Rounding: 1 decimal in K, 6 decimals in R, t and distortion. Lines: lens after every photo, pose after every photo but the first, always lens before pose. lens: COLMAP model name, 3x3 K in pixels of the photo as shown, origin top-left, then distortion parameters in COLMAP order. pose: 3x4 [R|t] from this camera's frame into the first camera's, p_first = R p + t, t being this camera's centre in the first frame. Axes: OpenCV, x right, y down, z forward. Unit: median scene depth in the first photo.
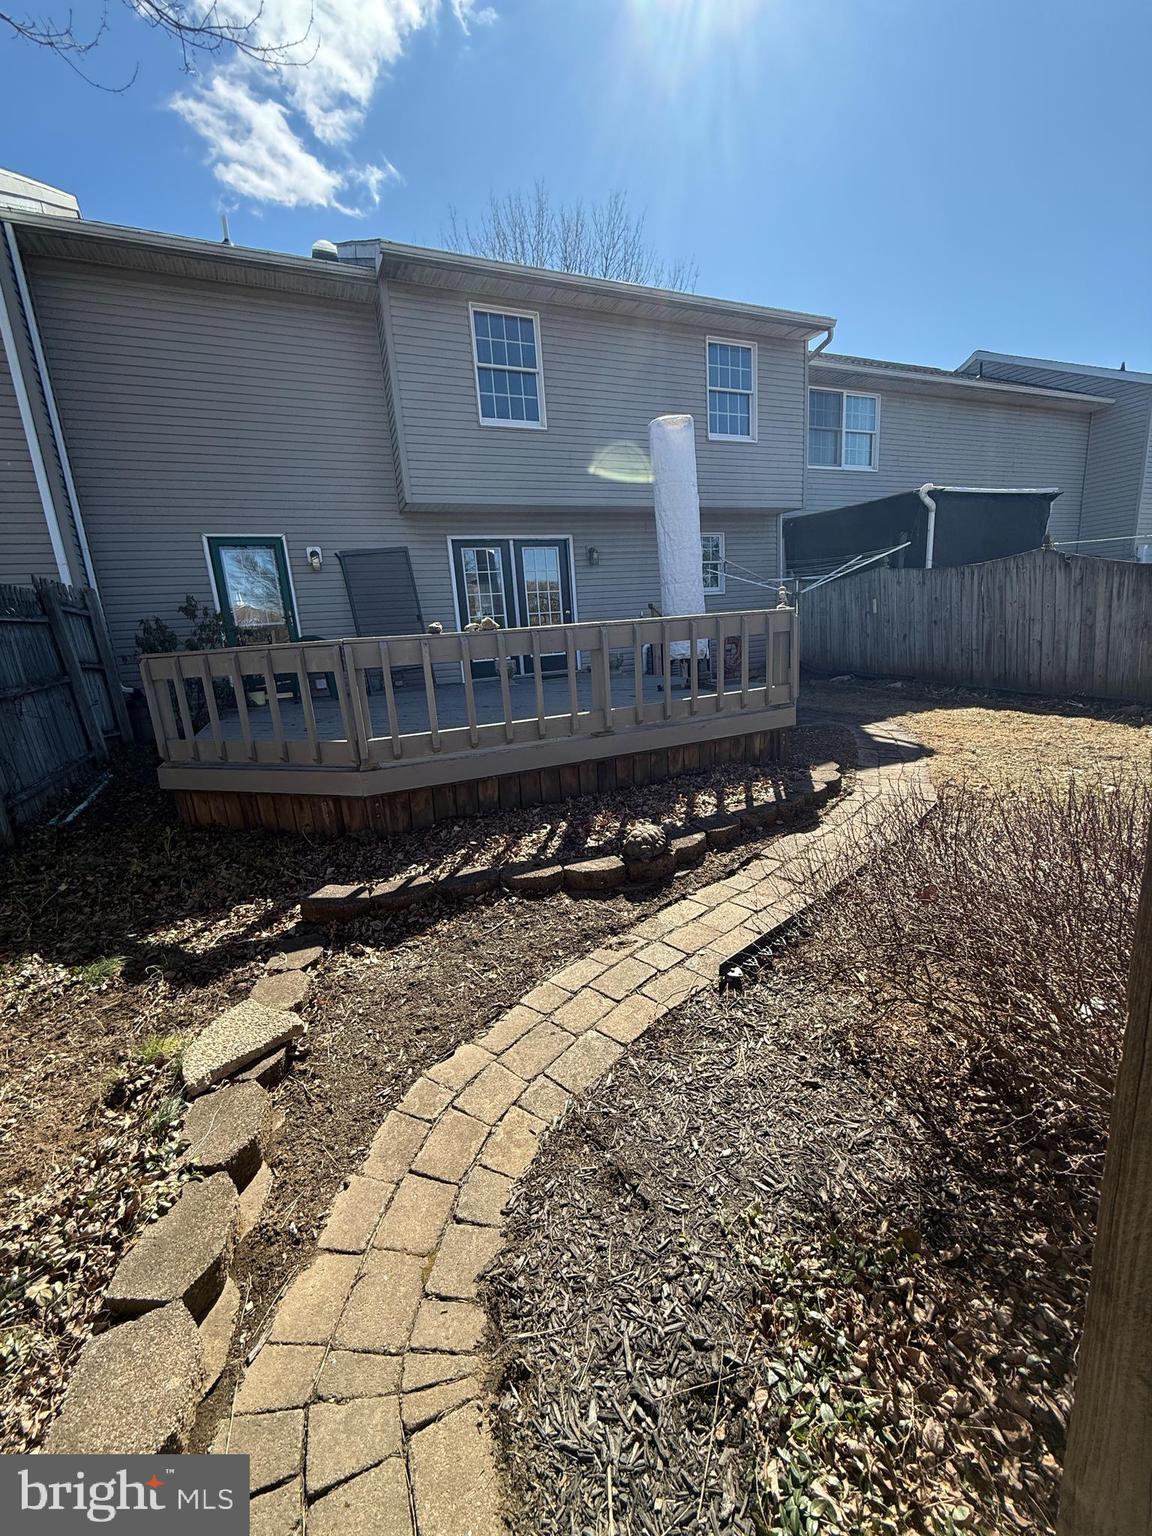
lens RADIAL K [[608.6, 0, 574.1], [0, 608.6, 763.8], [0, 0, 1]] dist [-0.000070, -0.000019]
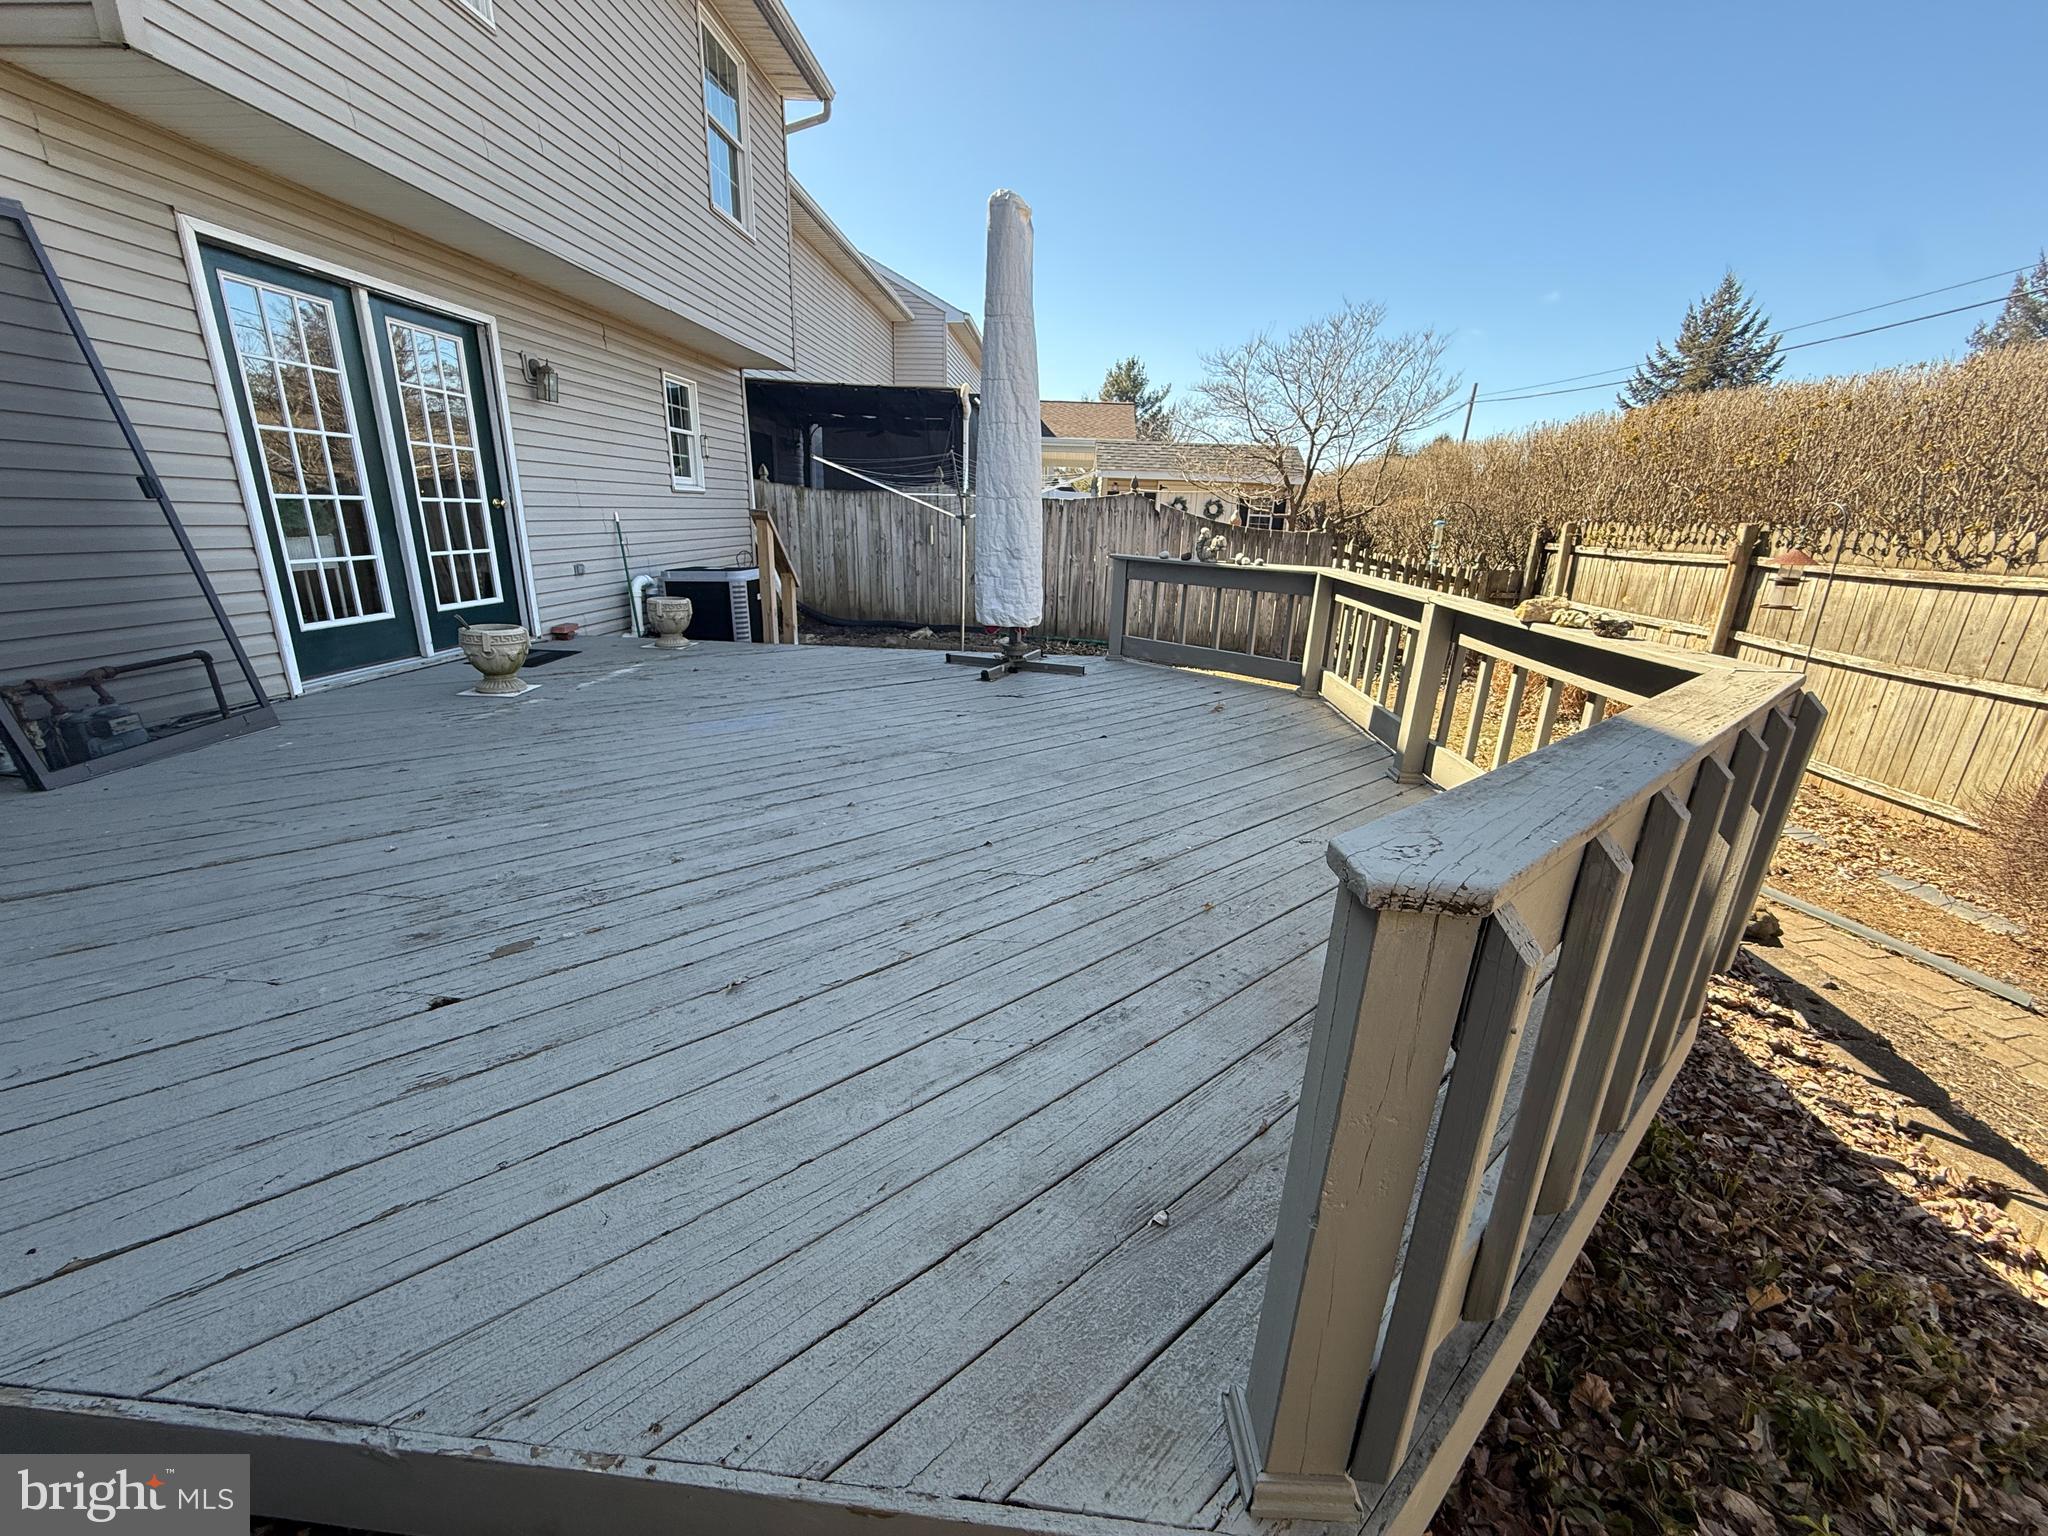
lens RADIAL K [[814.4, 0, 1025.9], [0, 814.4, 769.3], [0, 0, 1]] dist [0.000917, -0.000504]
pose [[0.470964, -0.186358, 0.862244, -0.899893], [0.130953, 0.981371, 0.140578, -0.239283], [-0.872379, 0.046707, 0.486594, 1.001046]]
